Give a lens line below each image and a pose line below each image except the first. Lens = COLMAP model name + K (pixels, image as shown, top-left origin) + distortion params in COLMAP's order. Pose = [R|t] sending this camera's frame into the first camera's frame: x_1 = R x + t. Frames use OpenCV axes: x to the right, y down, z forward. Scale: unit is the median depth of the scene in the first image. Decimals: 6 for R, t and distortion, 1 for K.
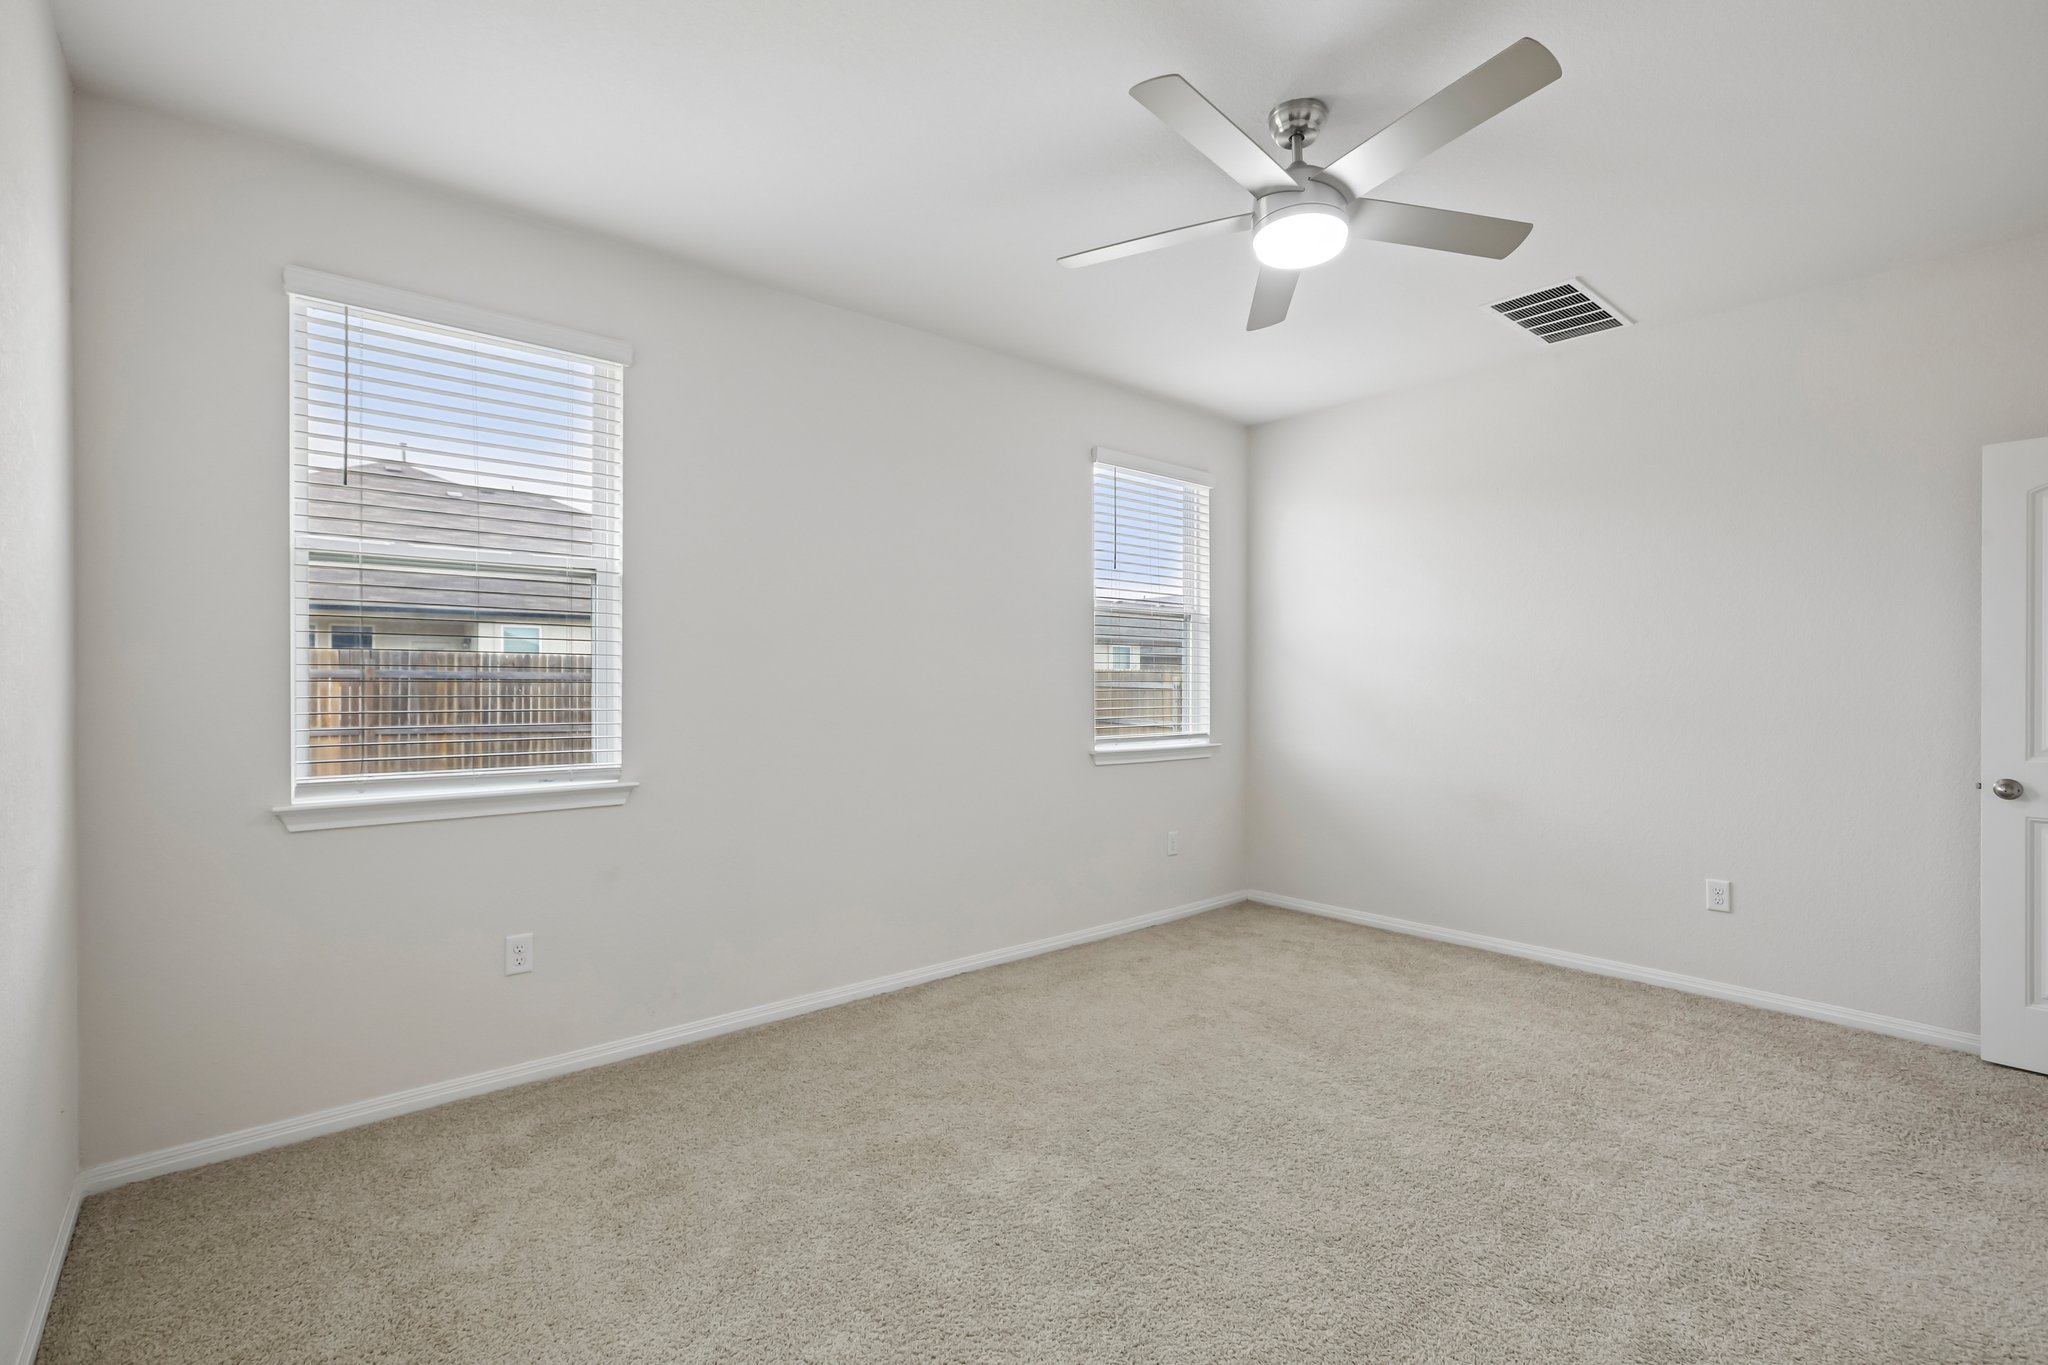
lens RADIAL K [[936.8, 0, 1036.3], [0, 936.8, 683.2], [0, 0, 1]] dist [-0.023122, 0.000483]
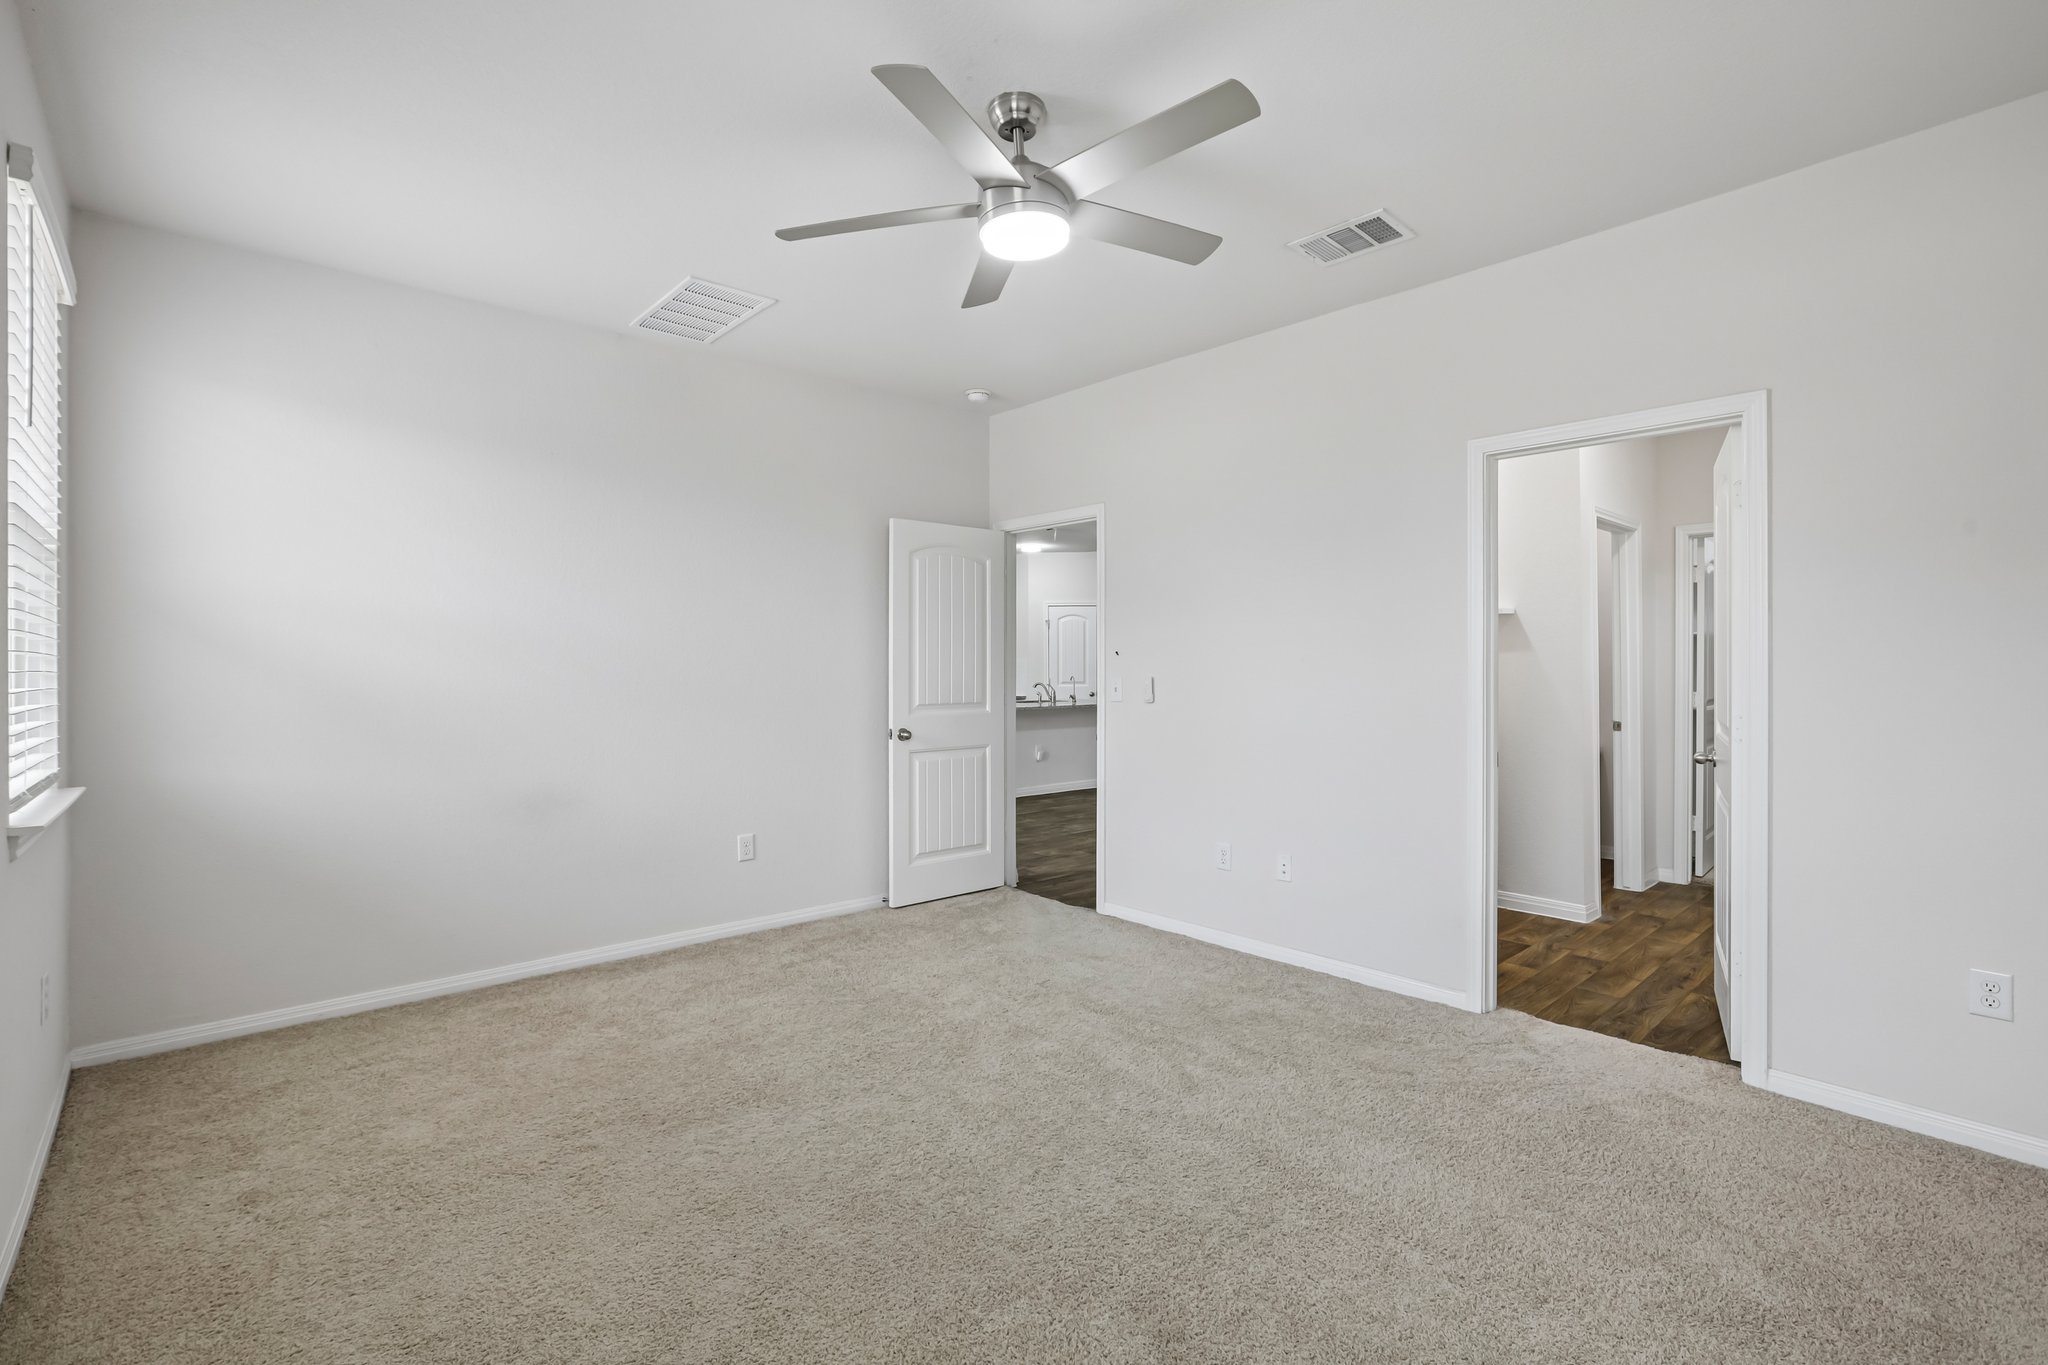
lens RADIAL K [[936.8, 0, 1036.3], [0, 936.8, 683.2], [0, 0, 1]] dist [-0.023122, 0.000483]
pose [[-0.023501, -0.025304, 0.999404, -0.377921], [0.003131, 0.999673, 0.025384, -0.009766], [-0.999719, 0.003726, -0.023414, 0.520754]]
